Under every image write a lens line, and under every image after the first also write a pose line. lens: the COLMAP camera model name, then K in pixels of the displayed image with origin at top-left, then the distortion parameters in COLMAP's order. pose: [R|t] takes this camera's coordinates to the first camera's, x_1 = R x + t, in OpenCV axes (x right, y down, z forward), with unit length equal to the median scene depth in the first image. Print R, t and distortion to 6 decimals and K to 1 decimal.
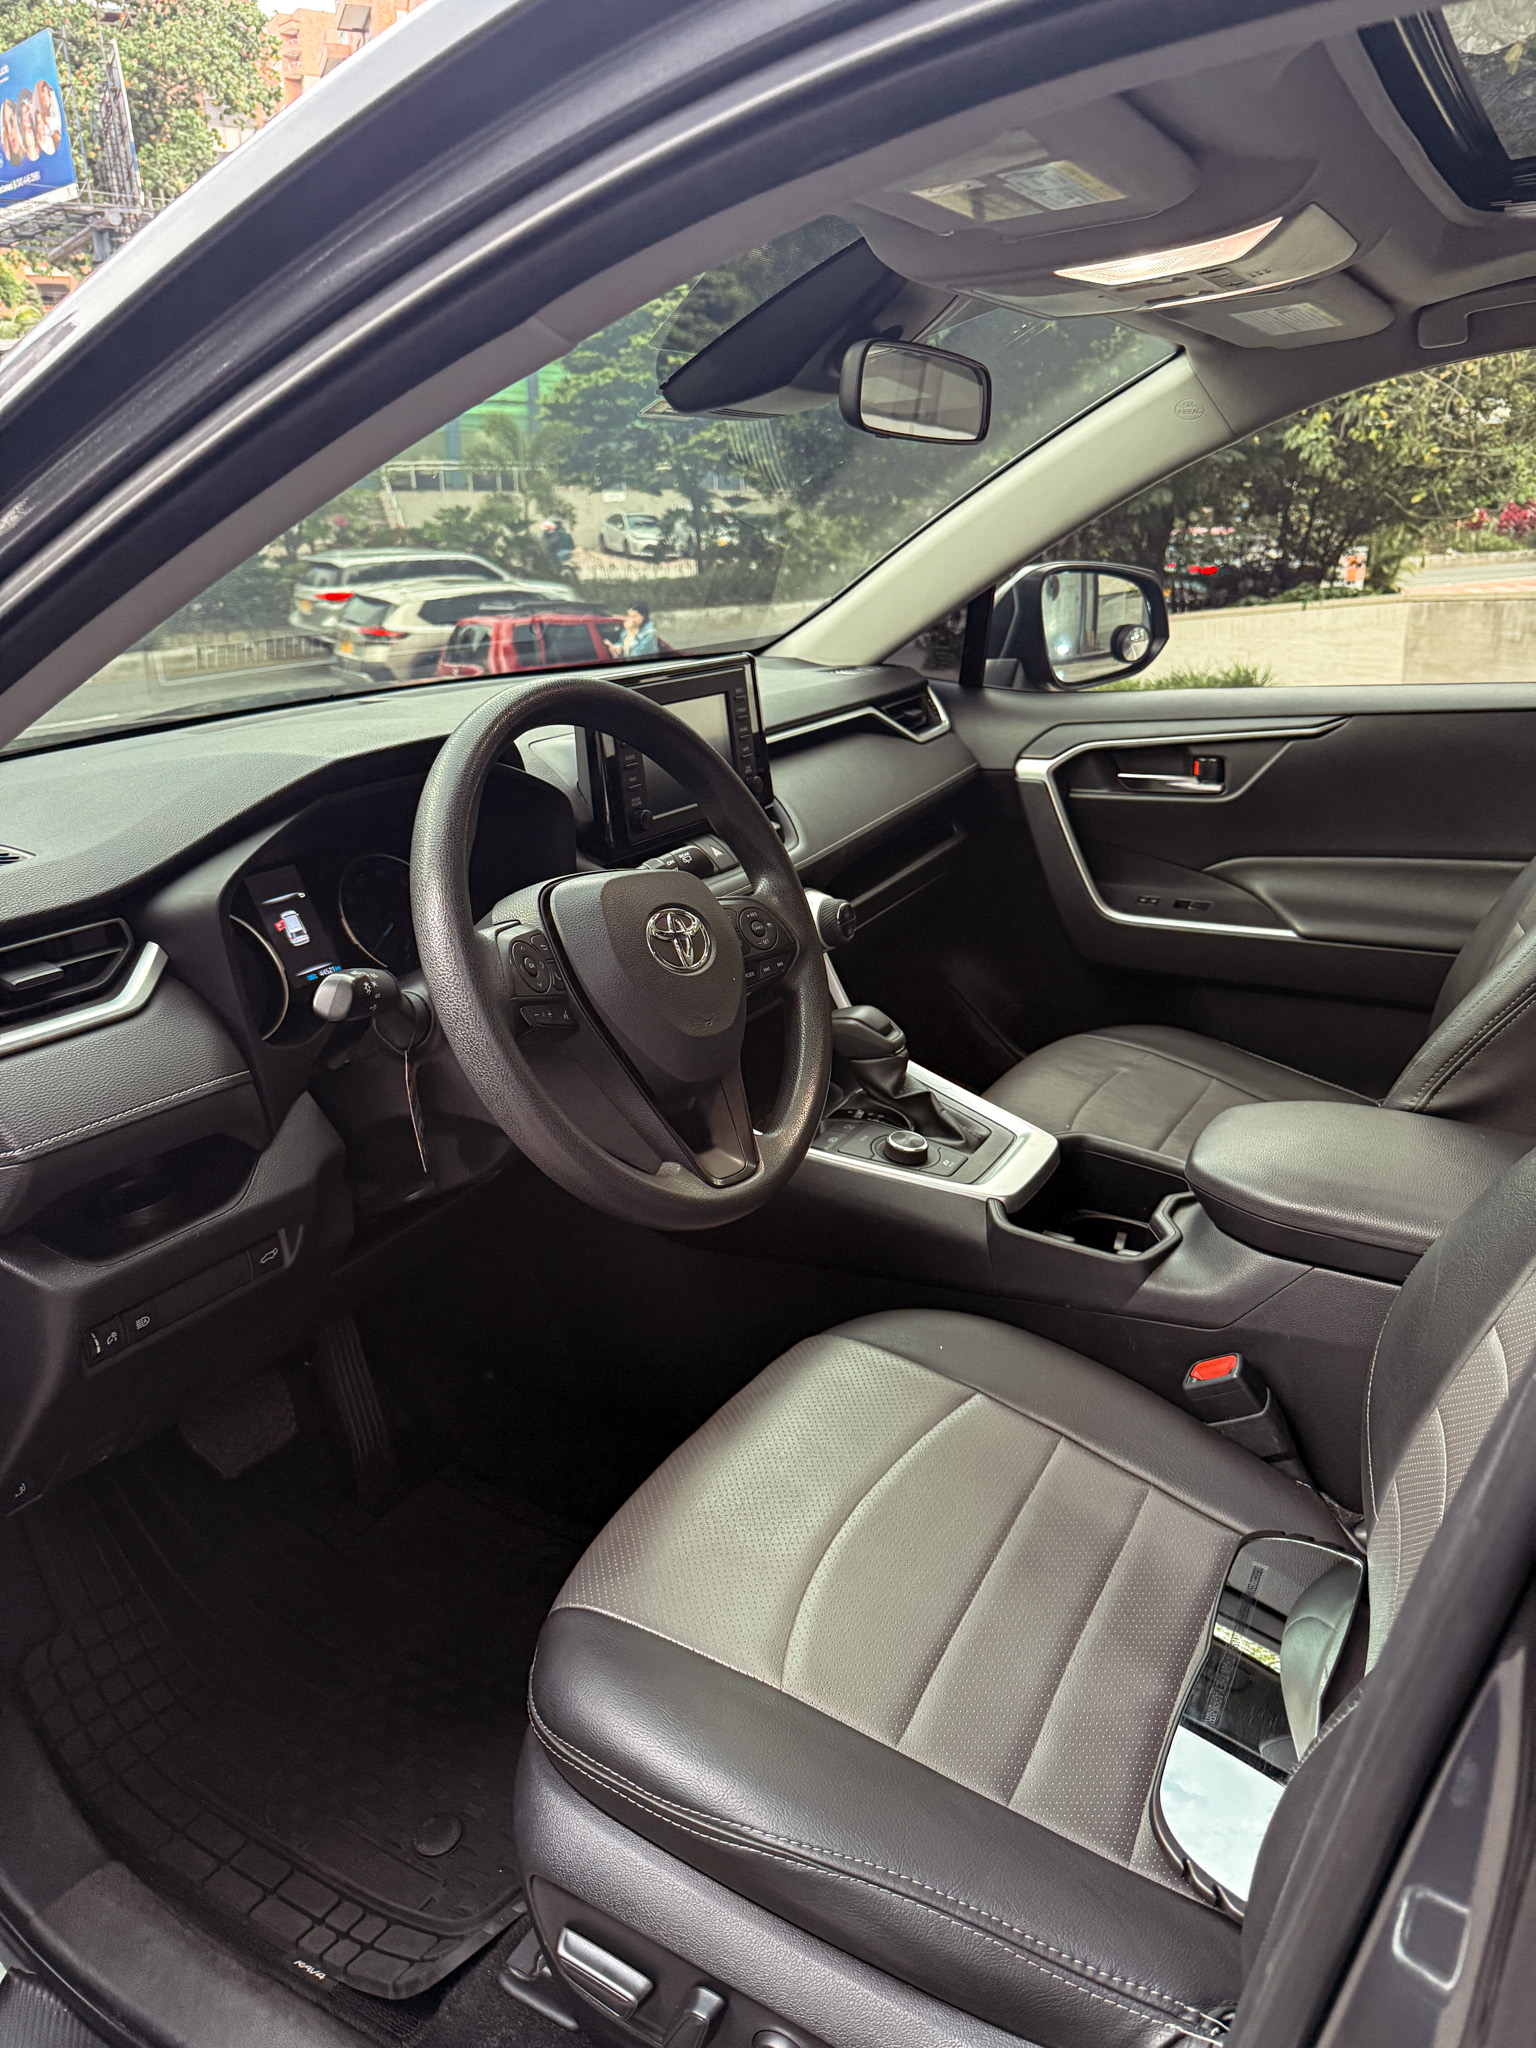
lens RADIAL K [[1441.4, 0, 768.0], [0, 1441.4, 1024.0], [0, 0, 1]] dist [0.031105, -0.043700]
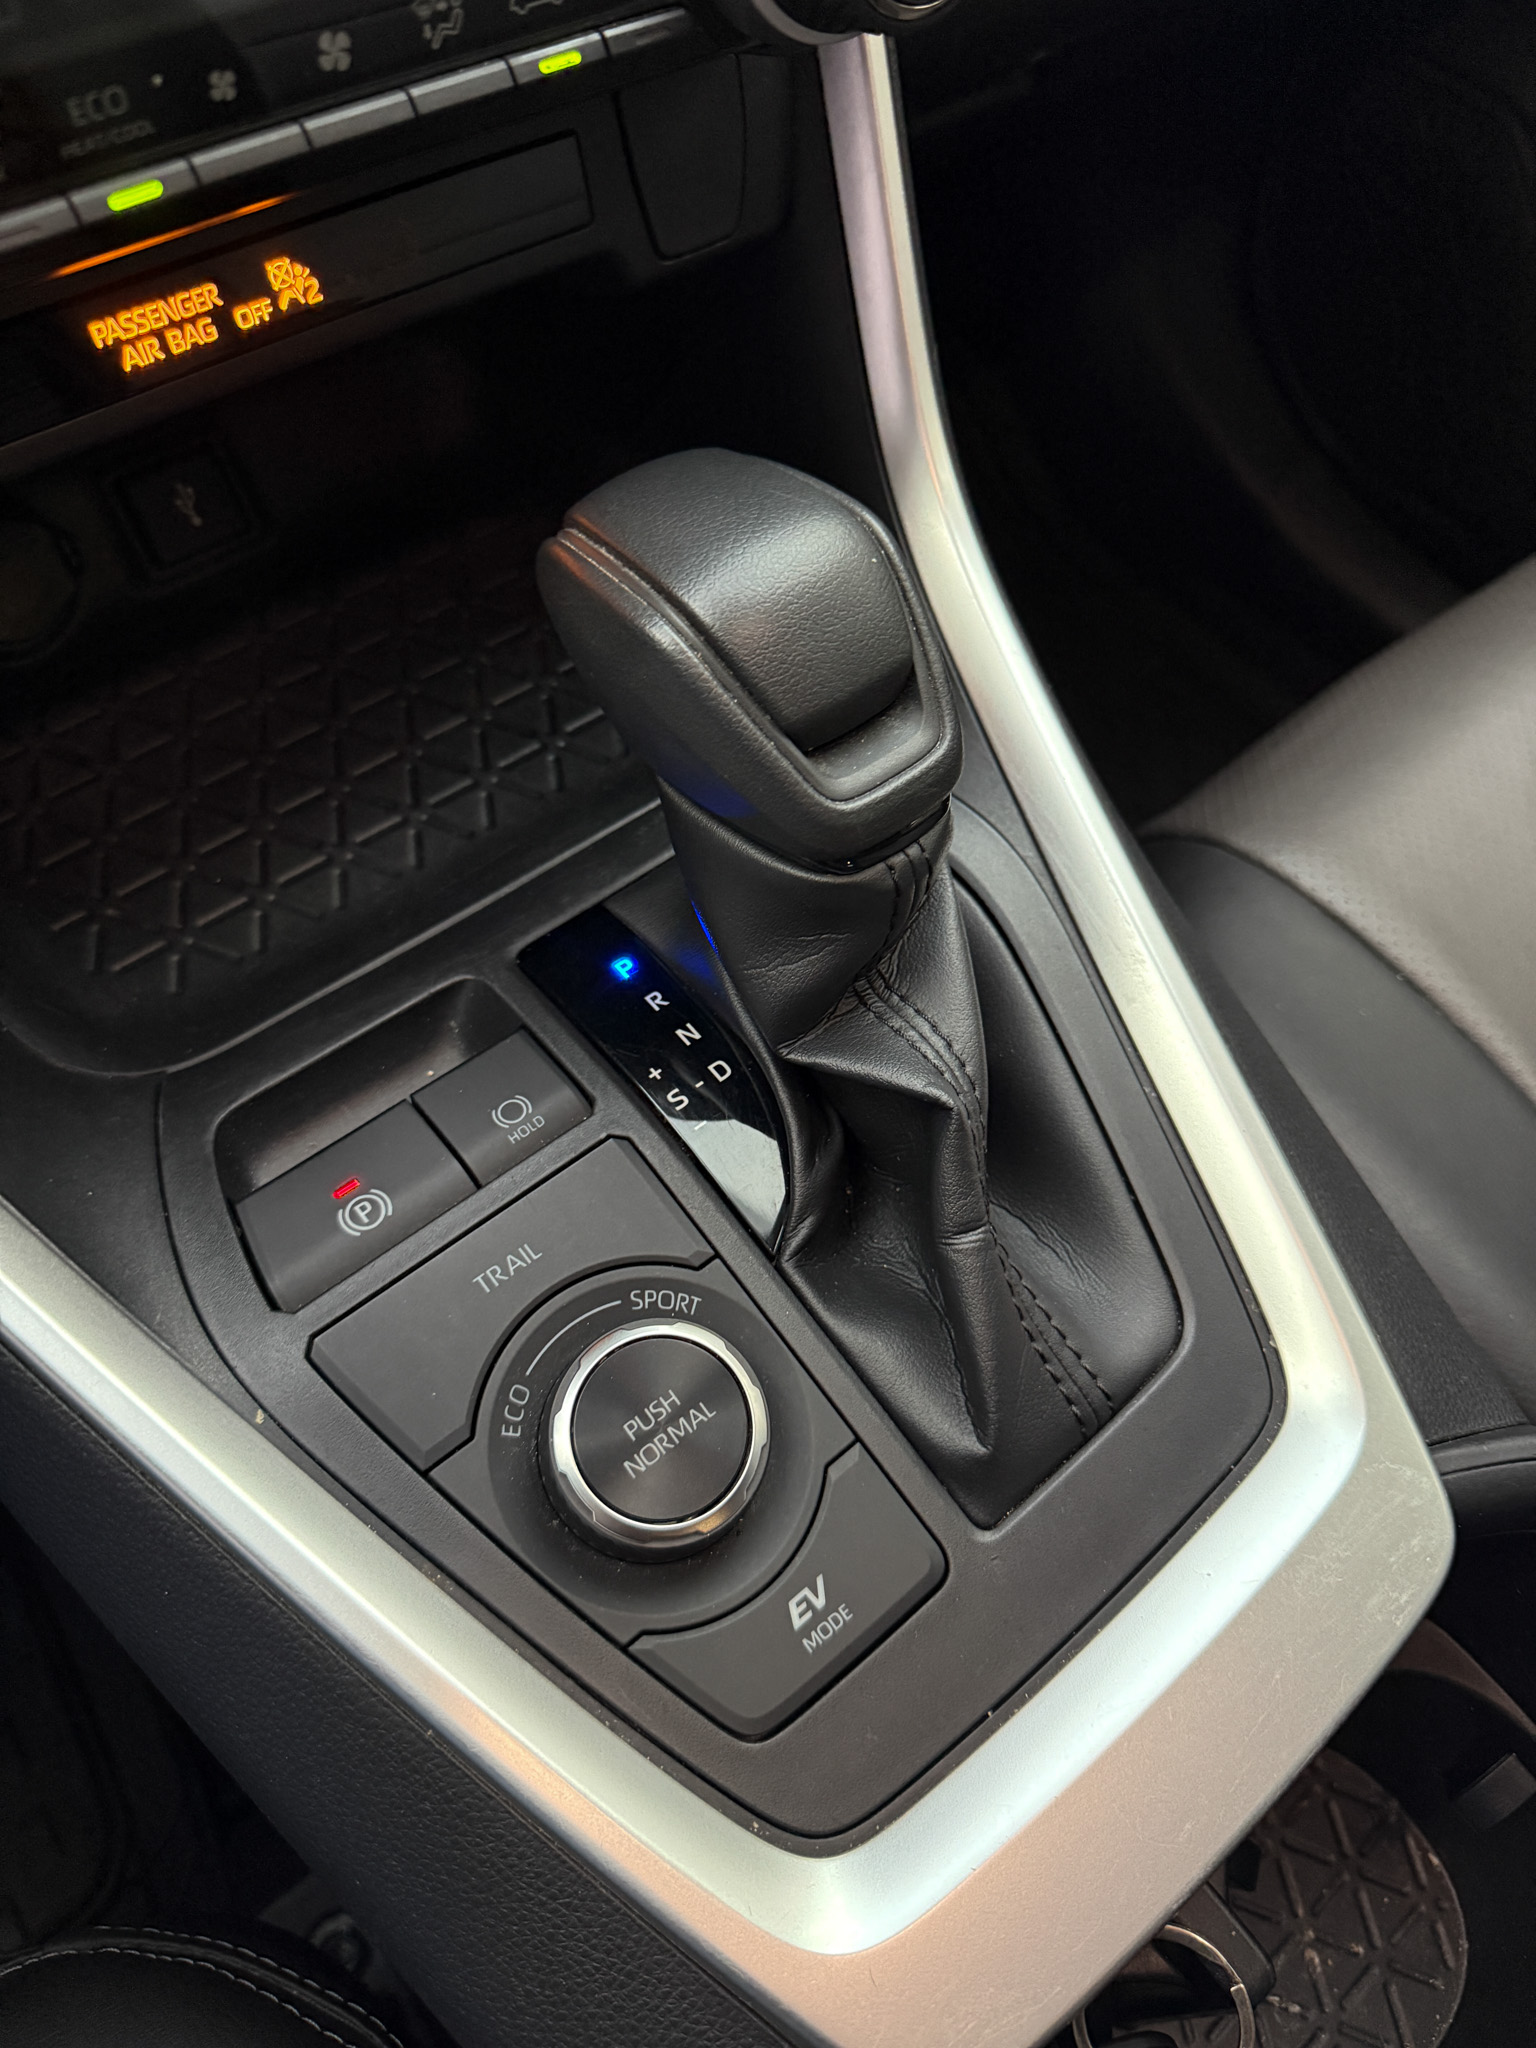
lens RADIAL K [[1469.0, 0, 801.0], [0, 1469.0, 993.1], [0, 0, 1]] dist [0.000396, -0.047494]
pose [[0.927855, 0.362672, -0.086919, 0.101159], [-0.230929, 0.741721, 0.629700, -0.080646], [0.292844, -0.564198, 0.771961, 0.820365]]
